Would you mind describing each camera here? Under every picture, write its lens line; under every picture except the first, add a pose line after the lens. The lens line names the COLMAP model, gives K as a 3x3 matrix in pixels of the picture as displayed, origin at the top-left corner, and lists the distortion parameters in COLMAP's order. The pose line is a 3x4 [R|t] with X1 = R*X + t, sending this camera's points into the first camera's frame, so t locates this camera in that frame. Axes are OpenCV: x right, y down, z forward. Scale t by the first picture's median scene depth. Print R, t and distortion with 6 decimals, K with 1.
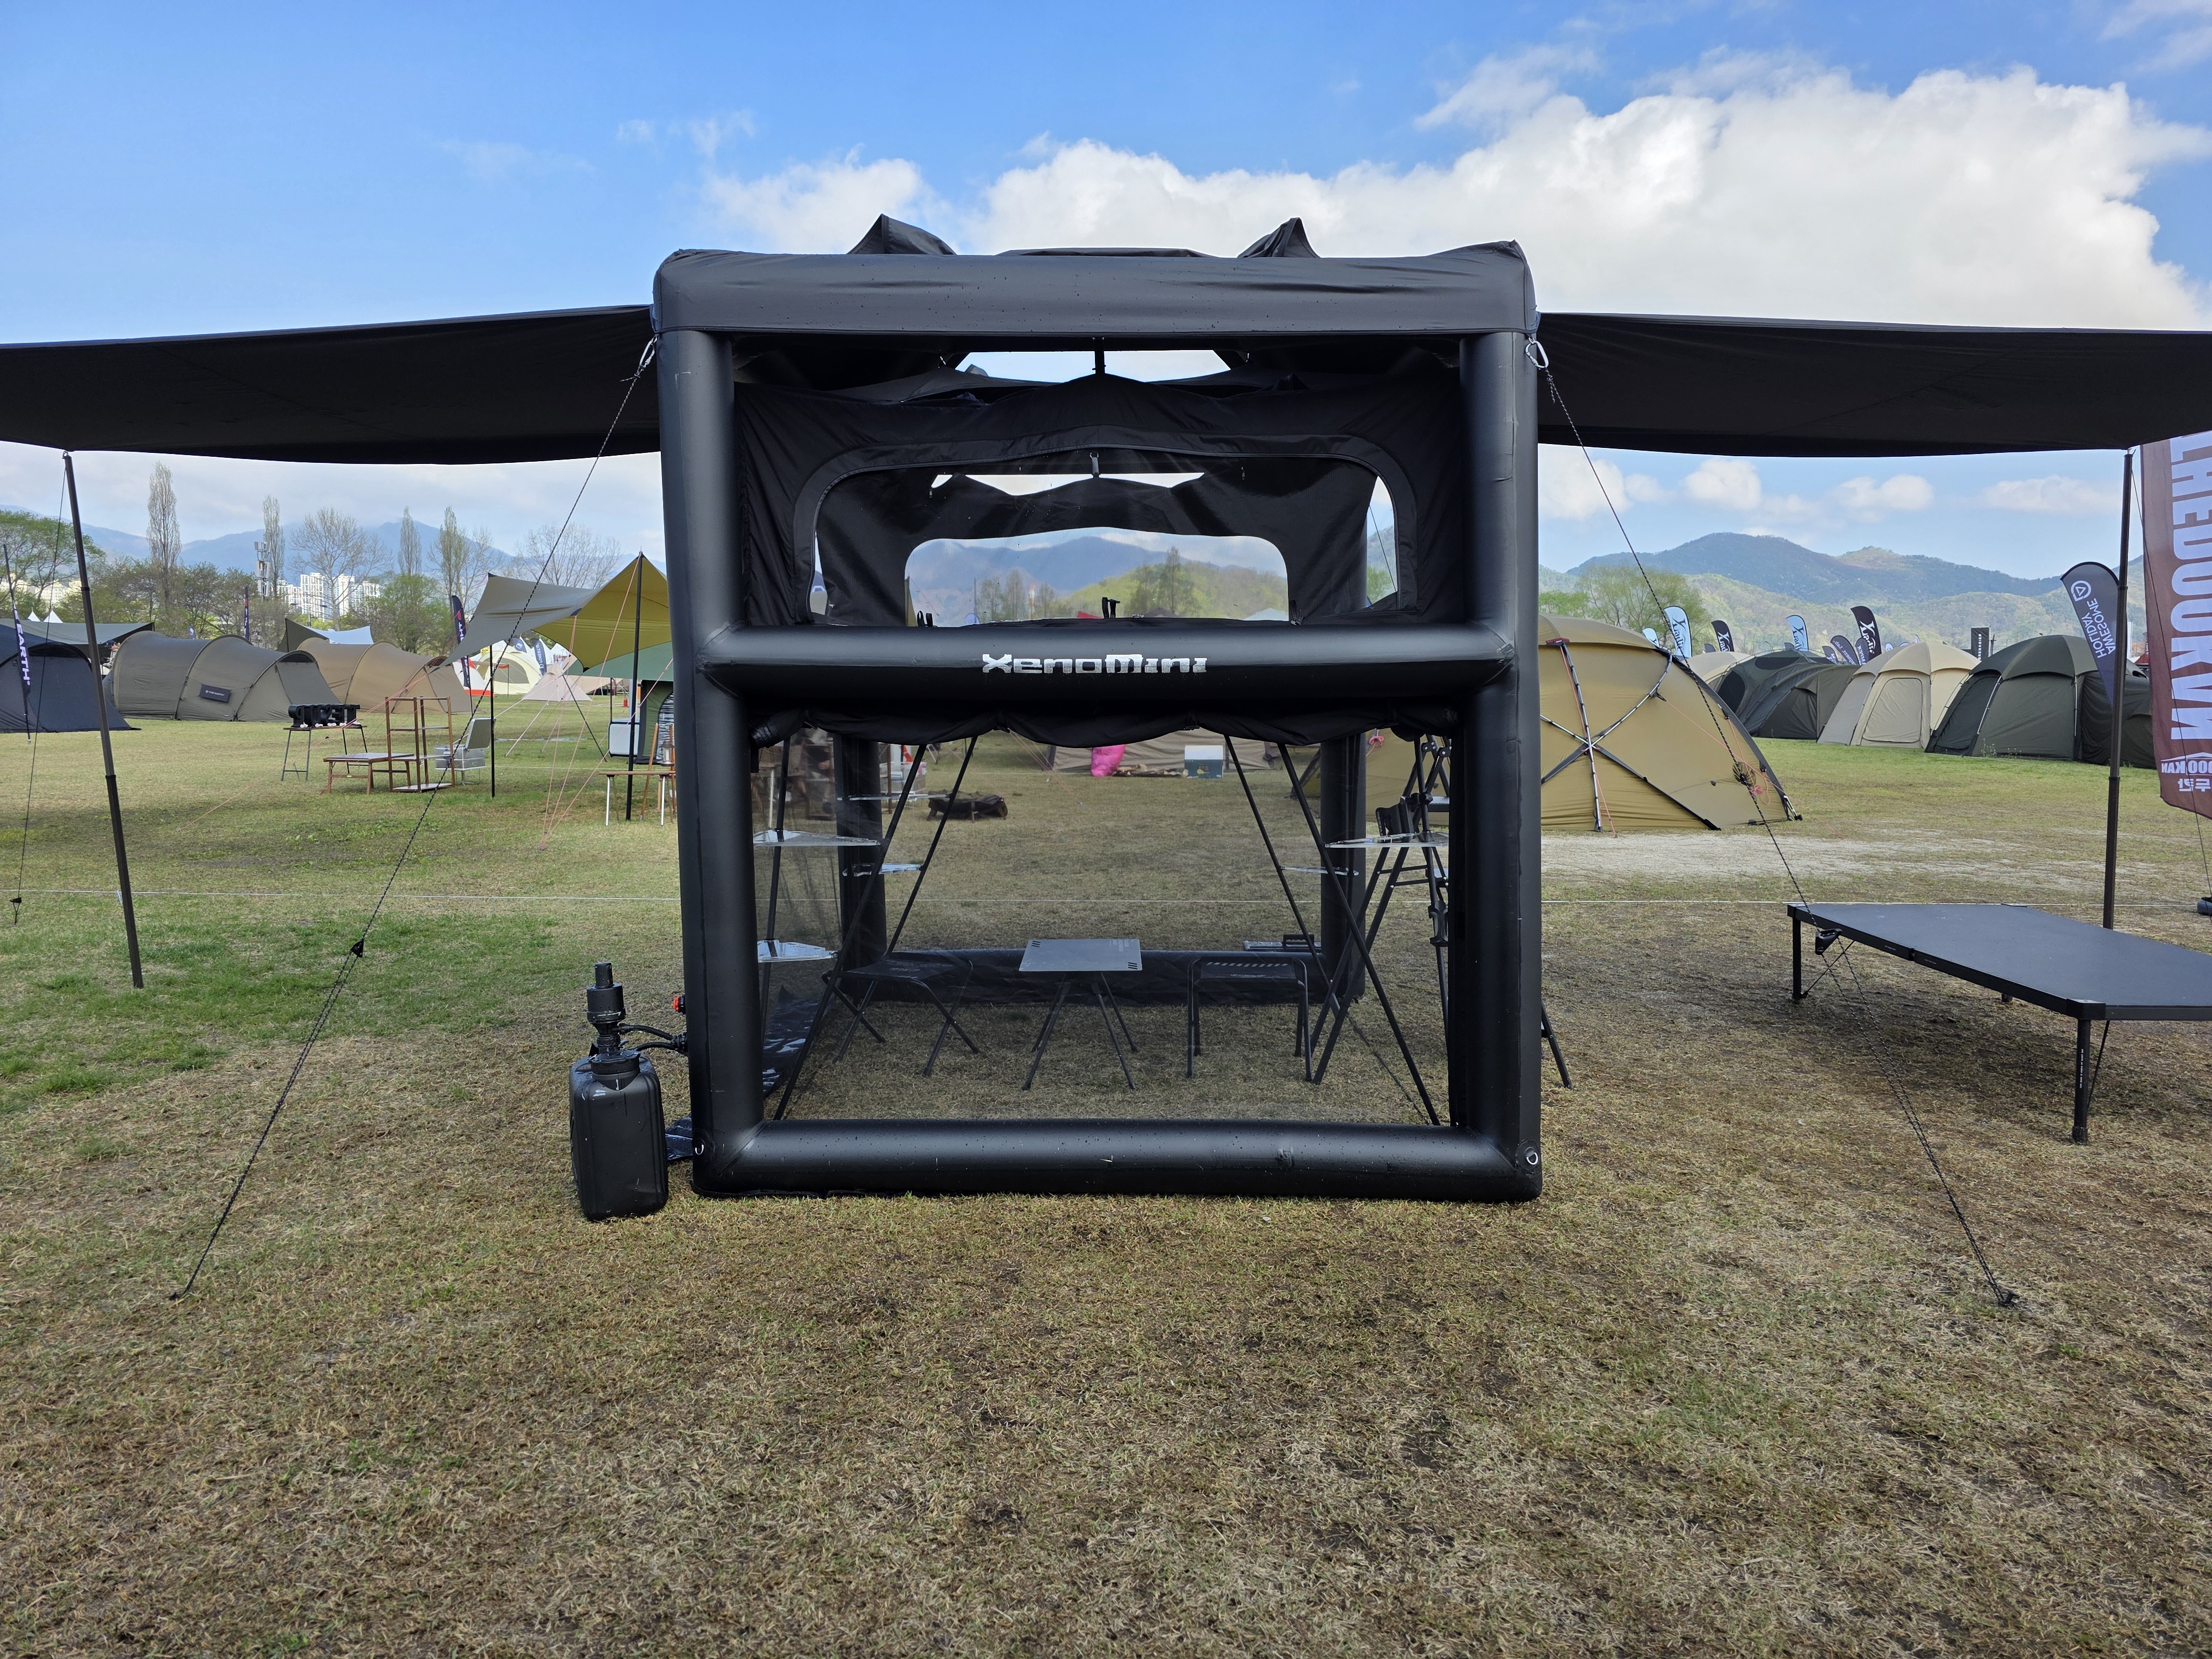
lens RADIAL K [[1493.0, 0, 1086.3], [0, 1493.0, 823.4], [0, 0, 1]] dist [0.039321, -0.024257]
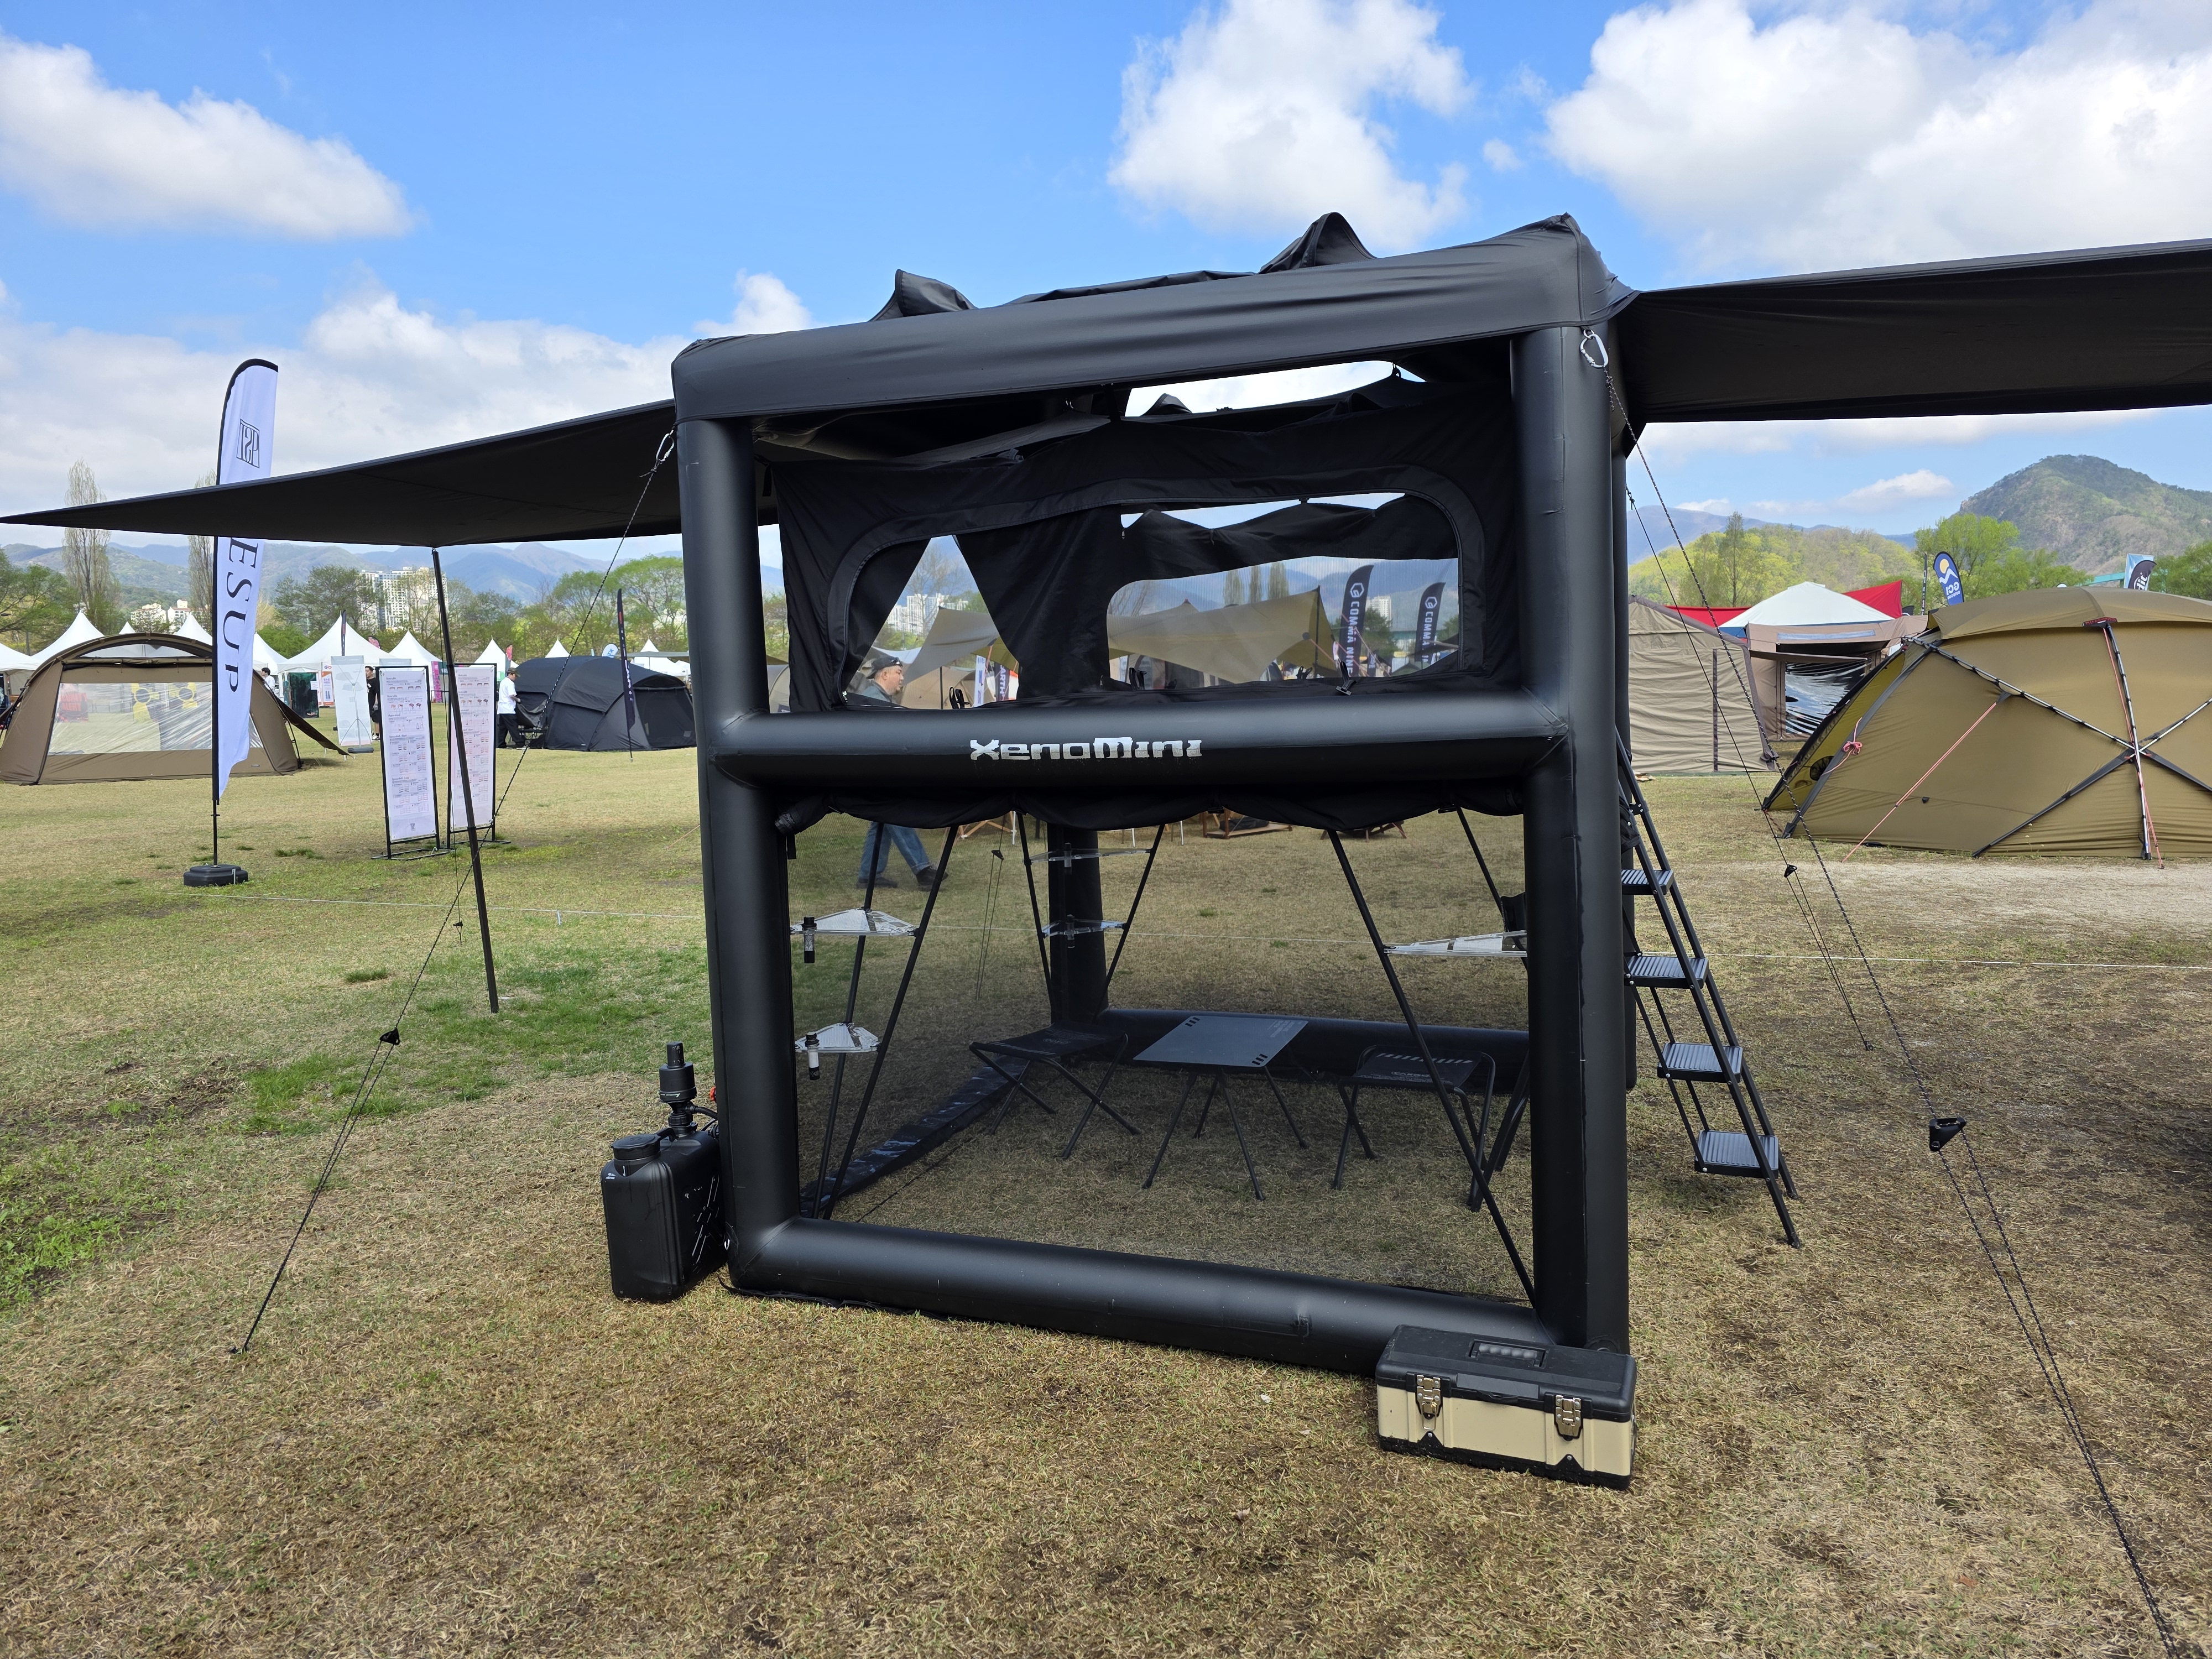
lens RADIAL K [[1493.0, 0, 1089.6], [0, 1493.0, 813.1], [0, 0, 1]] dist [0.039321, -0.024257]
pose [[0.938350, -0.002254, -0.345679, 0.312381], [0.001943, 0.999997, -0.001247, -0.065523], [0.345681, 0.000498, 0.938352, 0.156340]]
